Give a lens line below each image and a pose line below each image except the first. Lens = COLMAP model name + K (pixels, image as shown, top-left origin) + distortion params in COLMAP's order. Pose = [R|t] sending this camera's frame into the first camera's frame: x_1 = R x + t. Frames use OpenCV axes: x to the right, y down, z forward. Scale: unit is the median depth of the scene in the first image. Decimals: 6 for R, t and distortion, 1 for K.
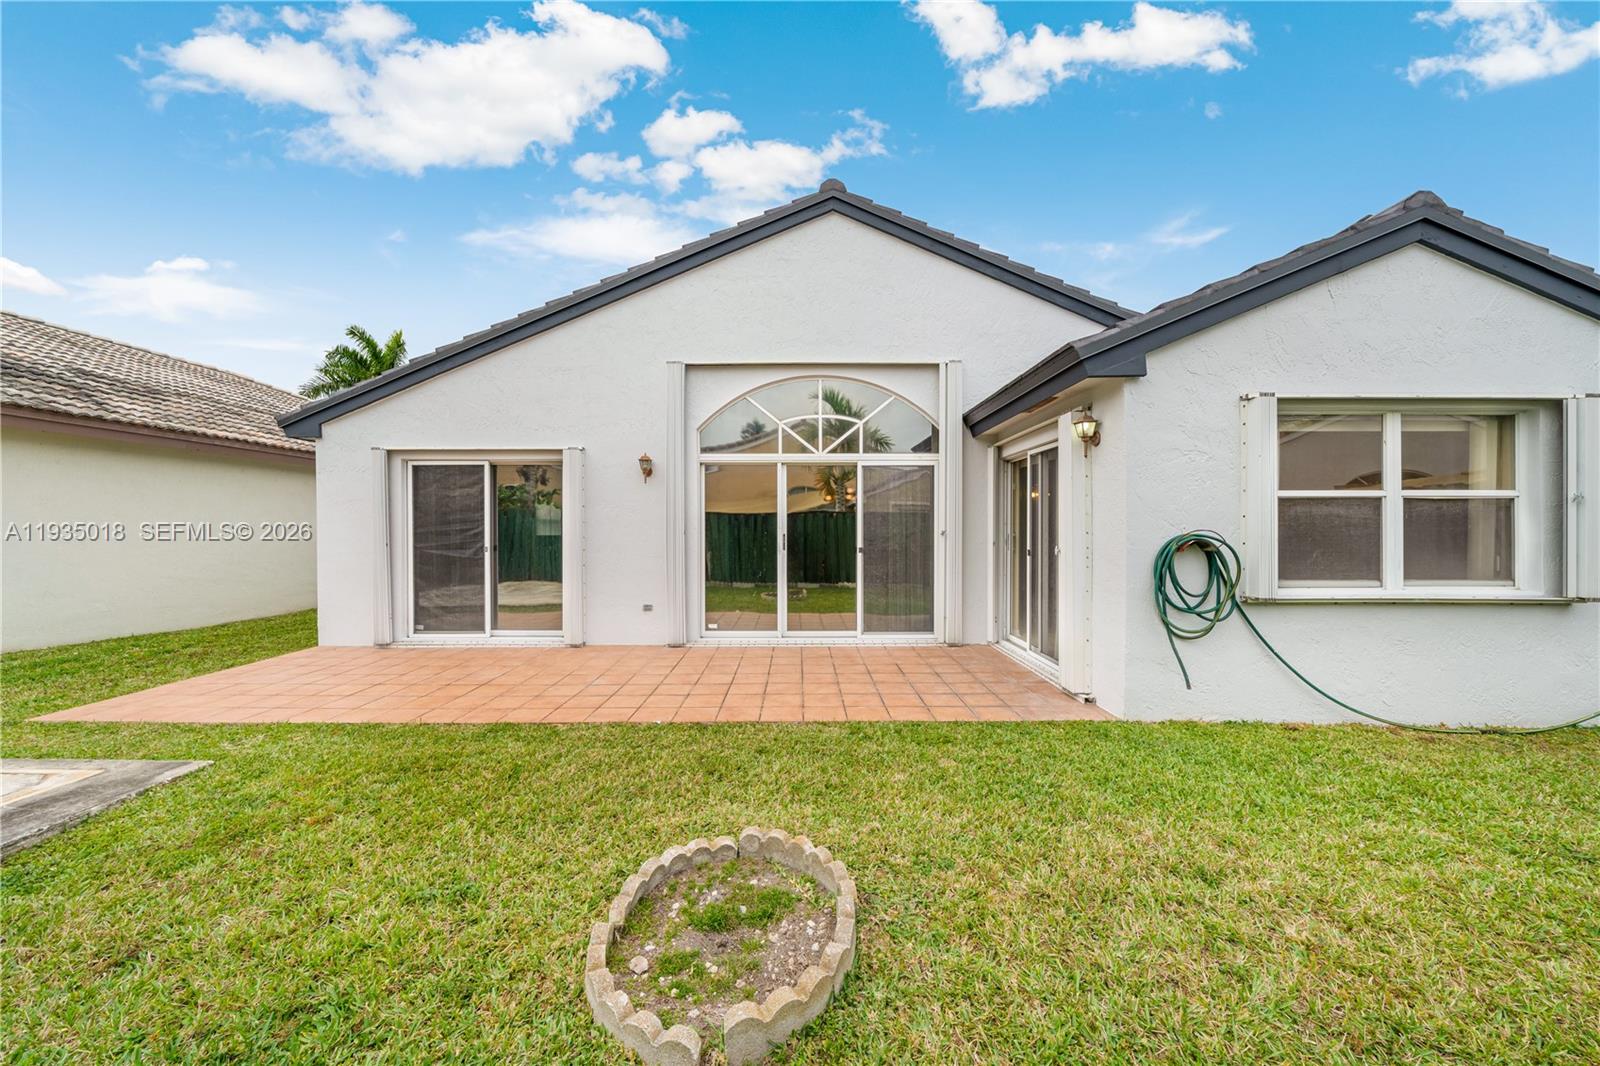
lens RADIAL K [[546.1, 0, 796.3], [0, 546.1, 529.2], [0, 0, 1]] dist [-0.007513, 0.000217]
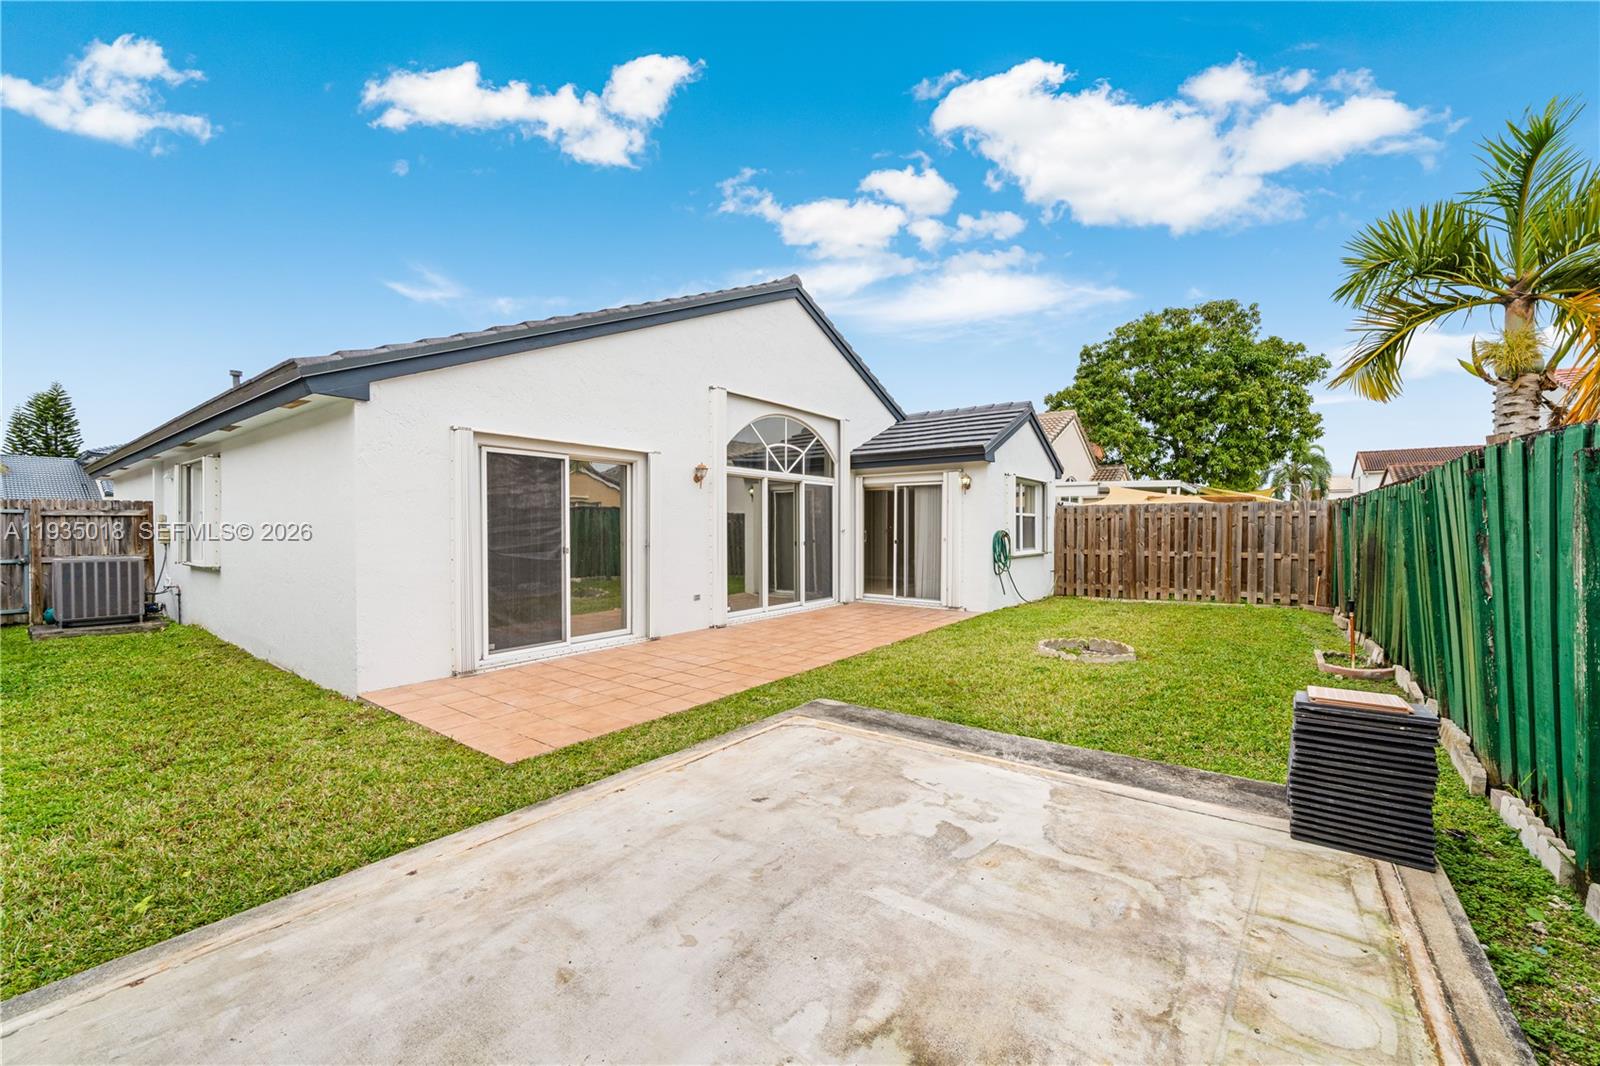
lens RADIAL K [[625.6, 0, 800.0], [0, 625.6, 533.0], [0, 0, 1]] dist [-0.001536, 0.000121]
pose [[0.593644, -0.005336, 0.804710, -1.191934], [0.000238, 0.999979, 0.006455, 0.000275], [-0.804728, -0.003640, 0.593633, 0.050870]]
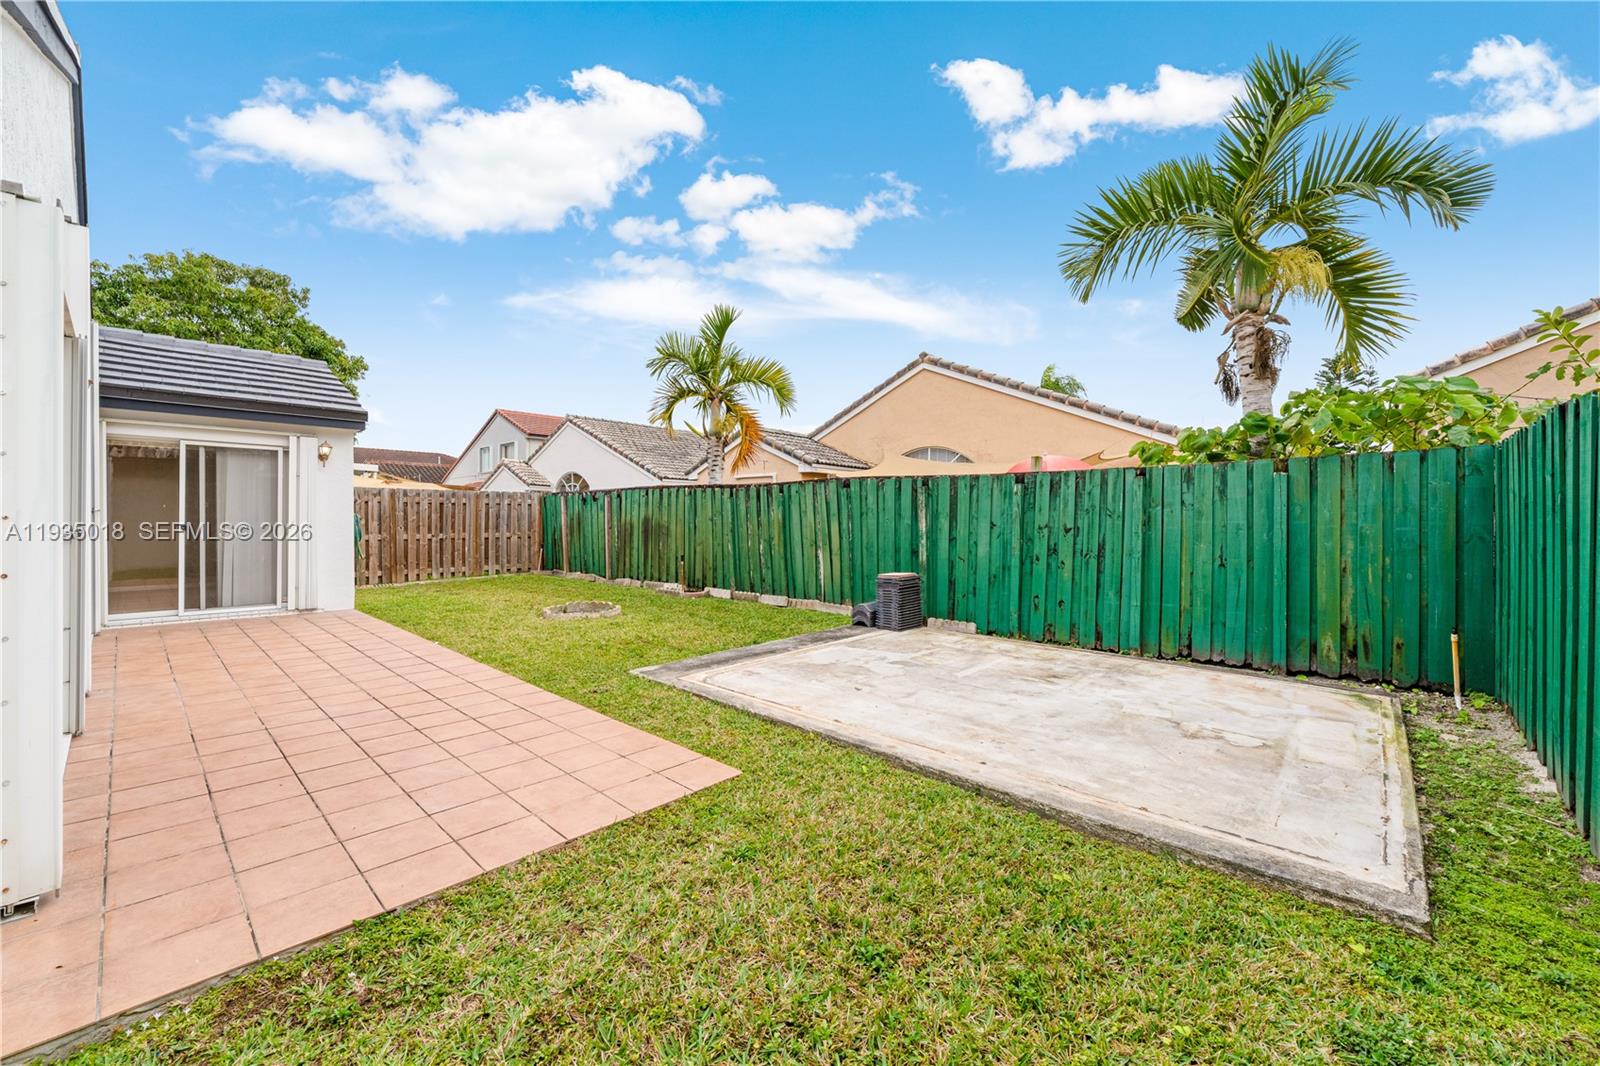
lens RADIAL K [[617.1, 0, 812.3], [0, 617.1, 517.7], [0, 0, 1]] dist [0.000429, 0.000044]
pose [[-0.743955, -0.001151, 0.668229, -1.255016], [-0.003766, 0.999990, -0.002470, 0.016119], [-0.668219, -0.004354, -0.743952, 0.936859]]
